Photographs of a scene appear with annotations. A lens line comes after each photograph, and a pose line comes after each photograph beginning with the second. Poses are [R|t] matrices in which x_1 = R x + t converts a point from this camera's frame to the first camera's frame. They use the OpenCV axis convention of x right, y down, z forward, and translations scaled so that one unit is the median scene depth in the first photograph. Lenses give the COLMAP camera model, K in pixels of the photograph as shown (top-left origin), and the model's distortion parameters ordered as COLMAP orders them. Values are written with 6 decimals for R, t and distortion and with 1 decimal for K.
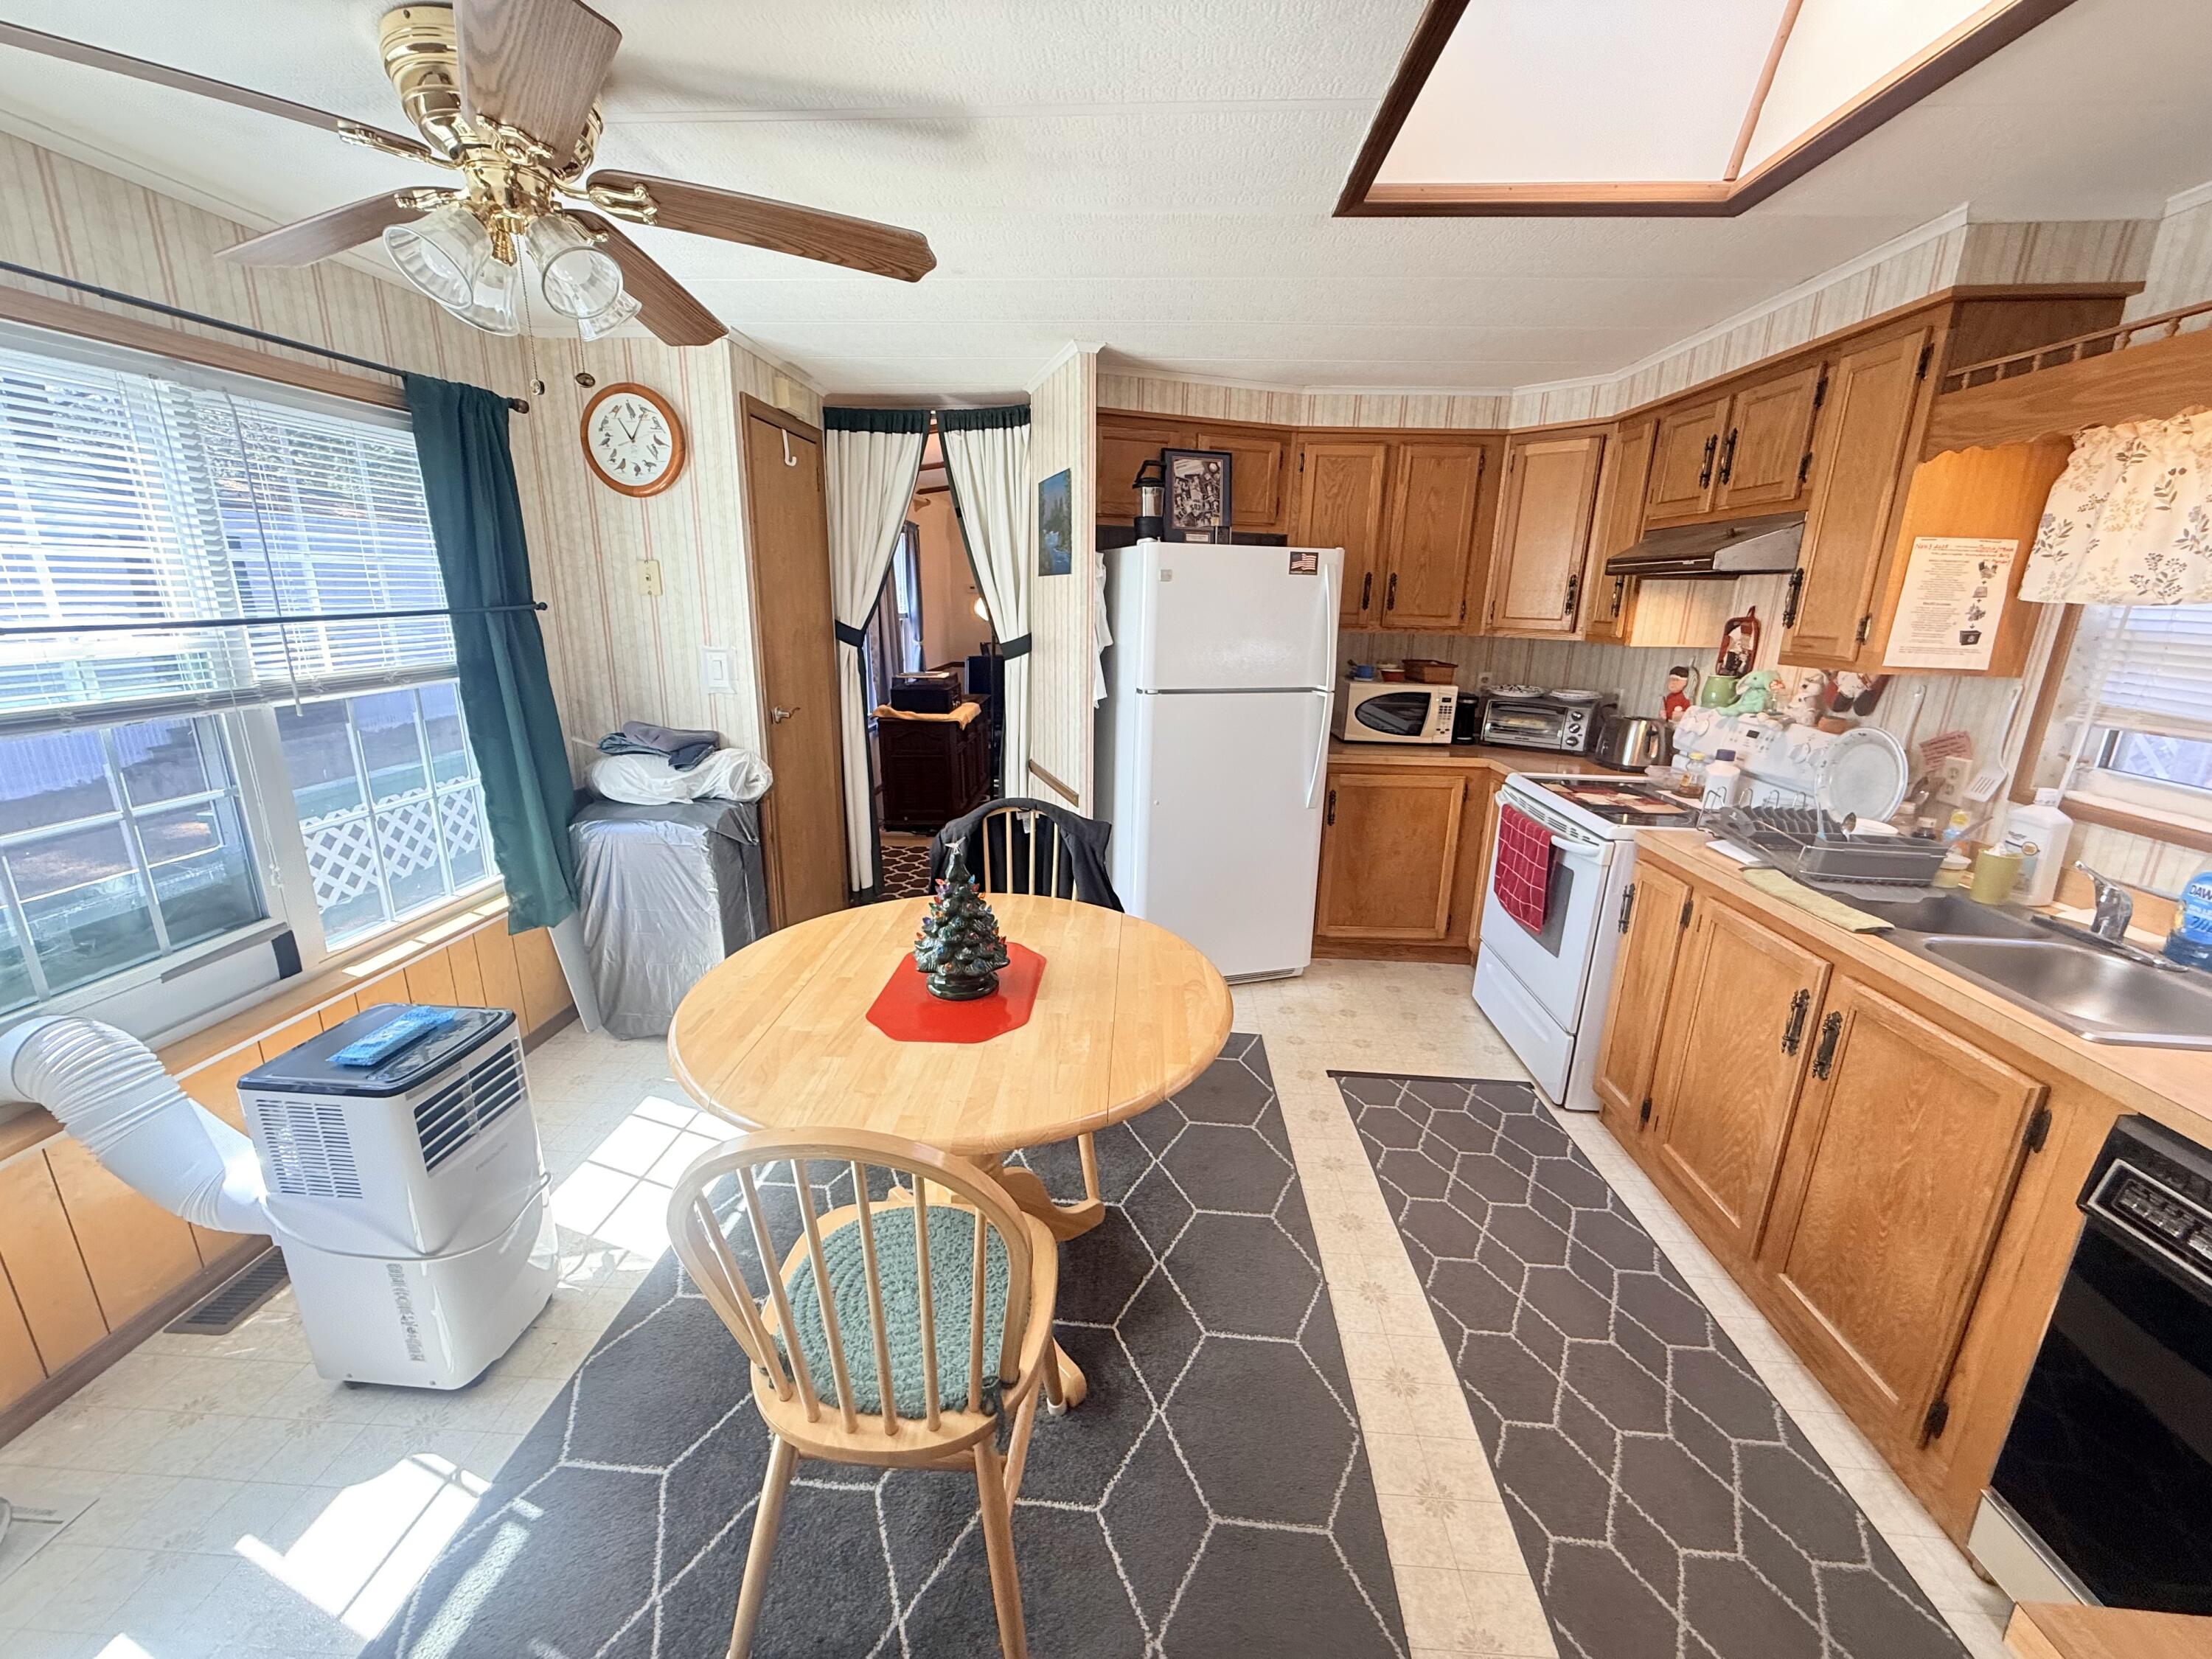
lens RADIAL K [[876.0, 0, 1099.0], [0, 876.0, 830.1], [0, 0, 1]] dist [-0.001618, -0.000740]
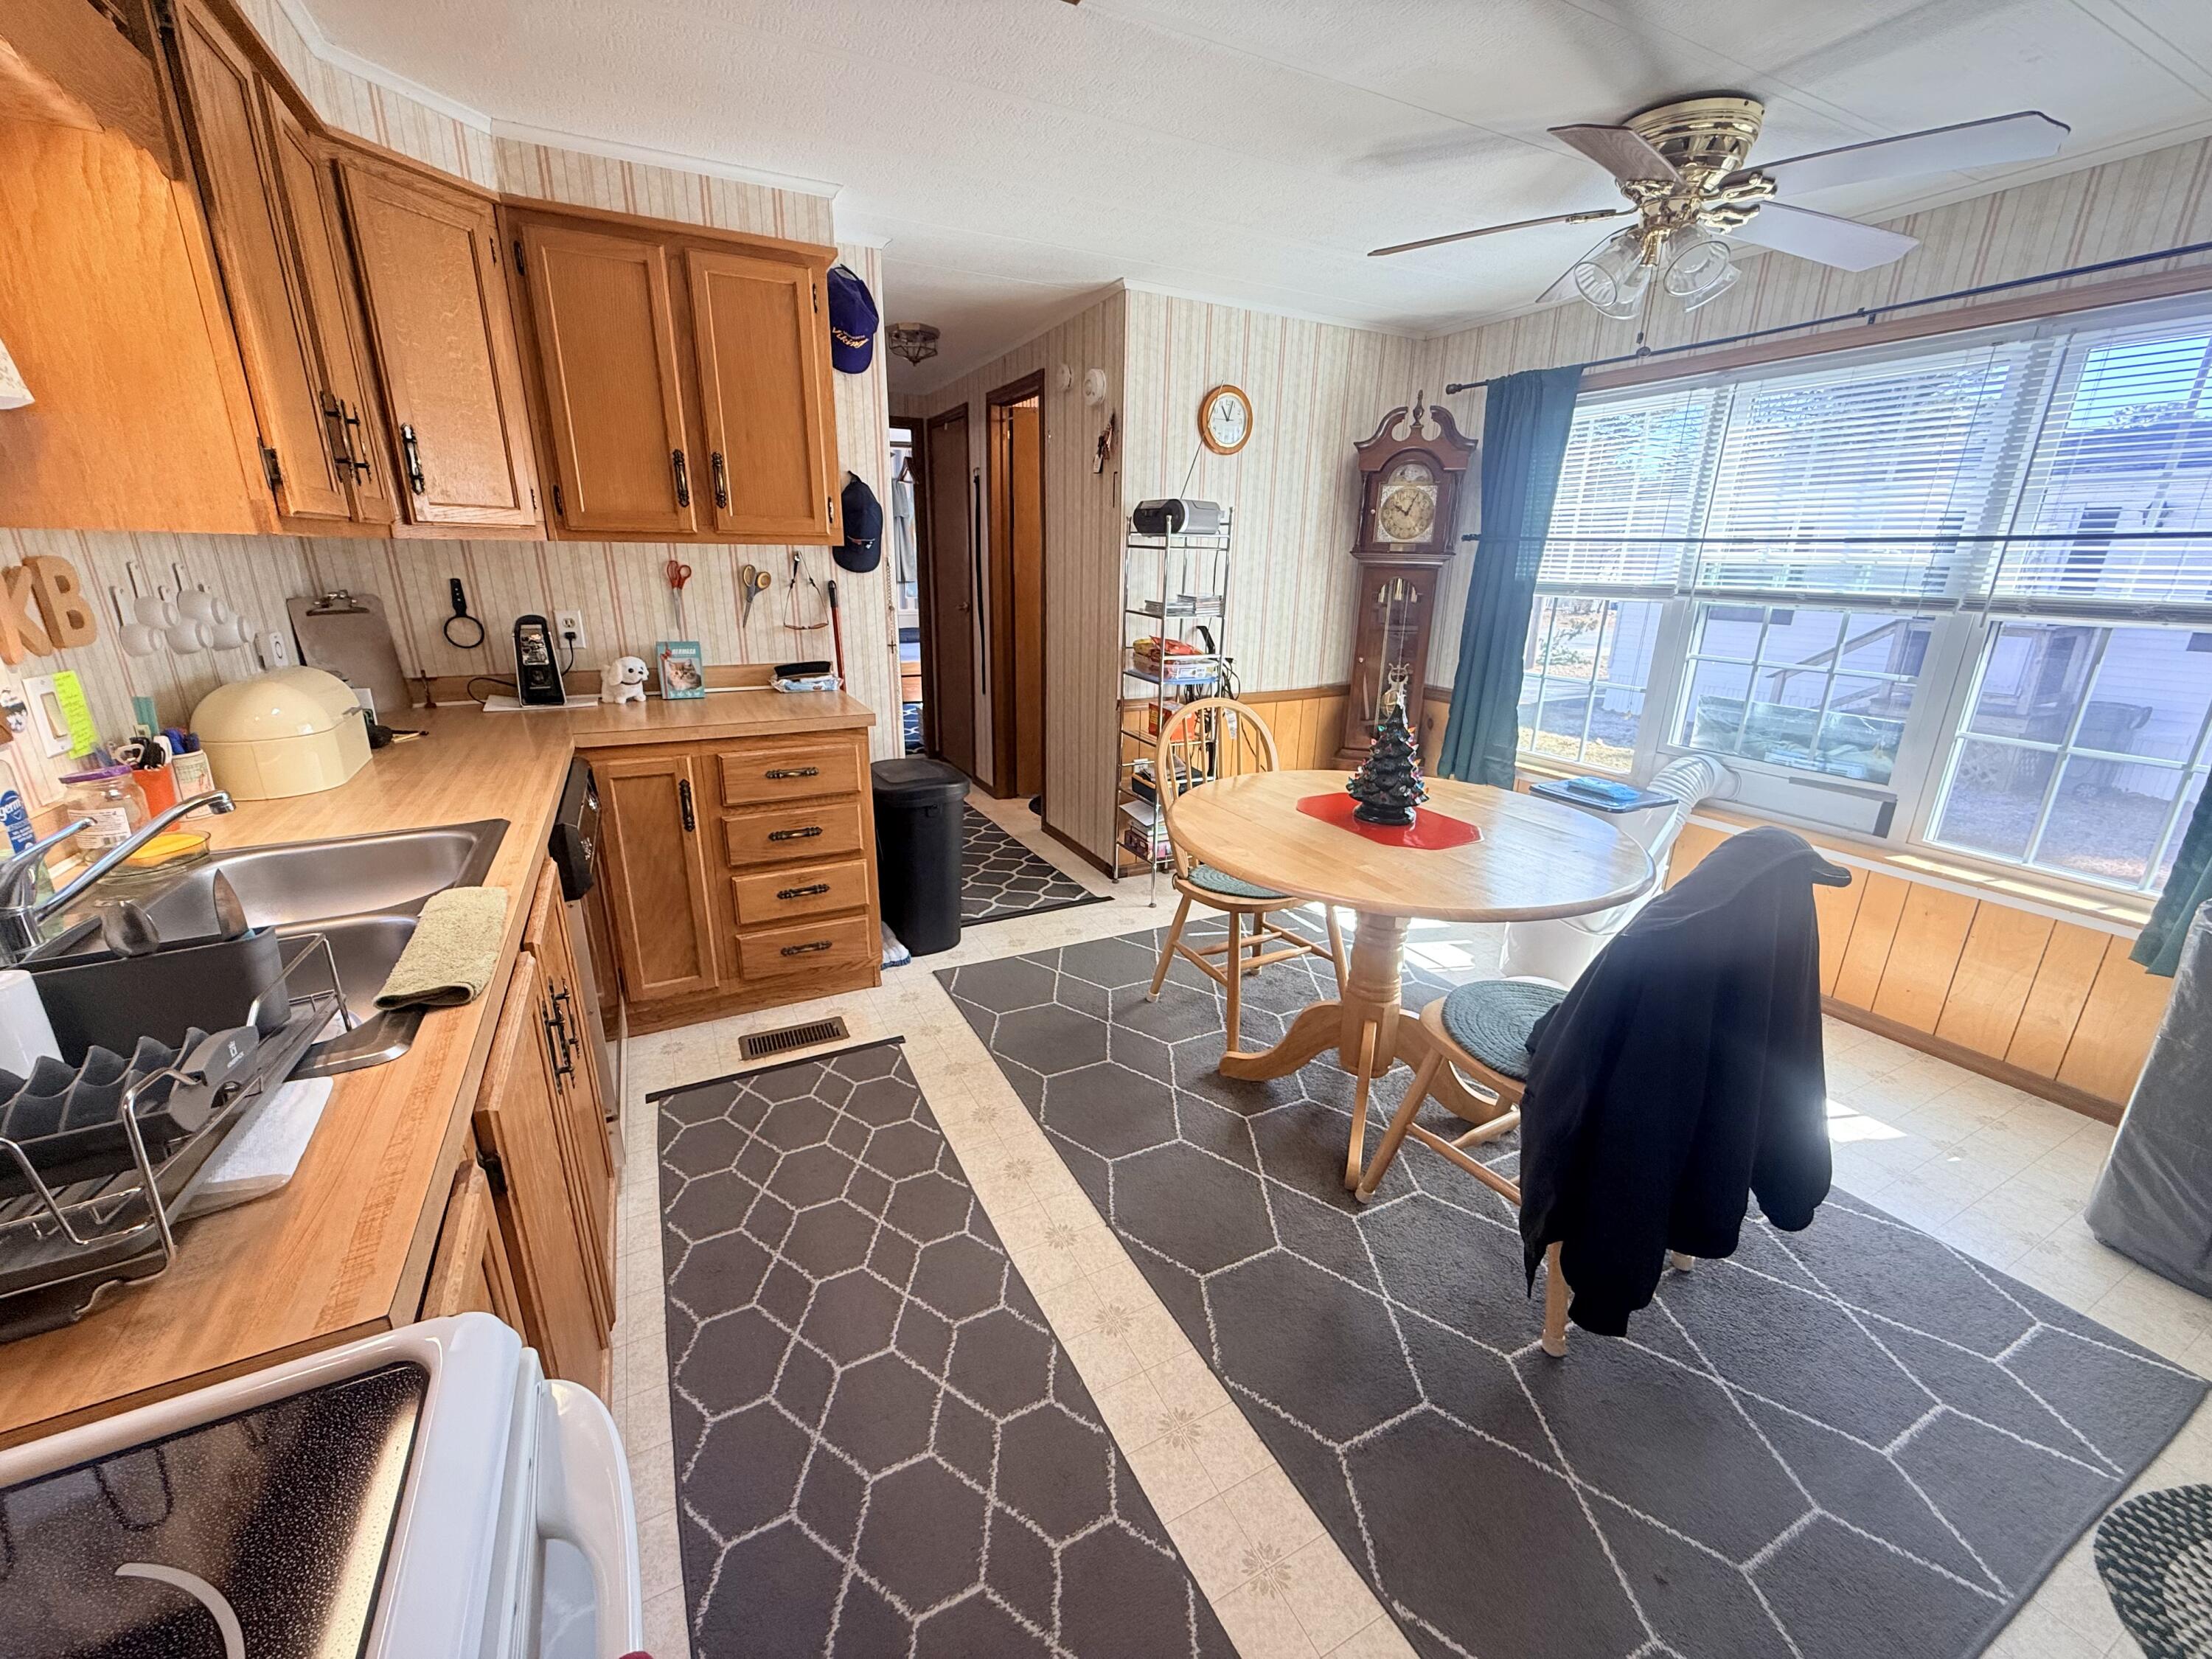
lens RADIAL K [[876.0, 0, 1094.2], [0, 876.0, 824.7], [0, 0, 1]] dist [-0.001618, -0.000740]
pose [[-0.859802, 0.130610, -0.493641, 0.731747], [-0.159846, 0.849303, 0.503124, -0.333398], [0.484964, 0.511494, -0.709355, 1.553573]]
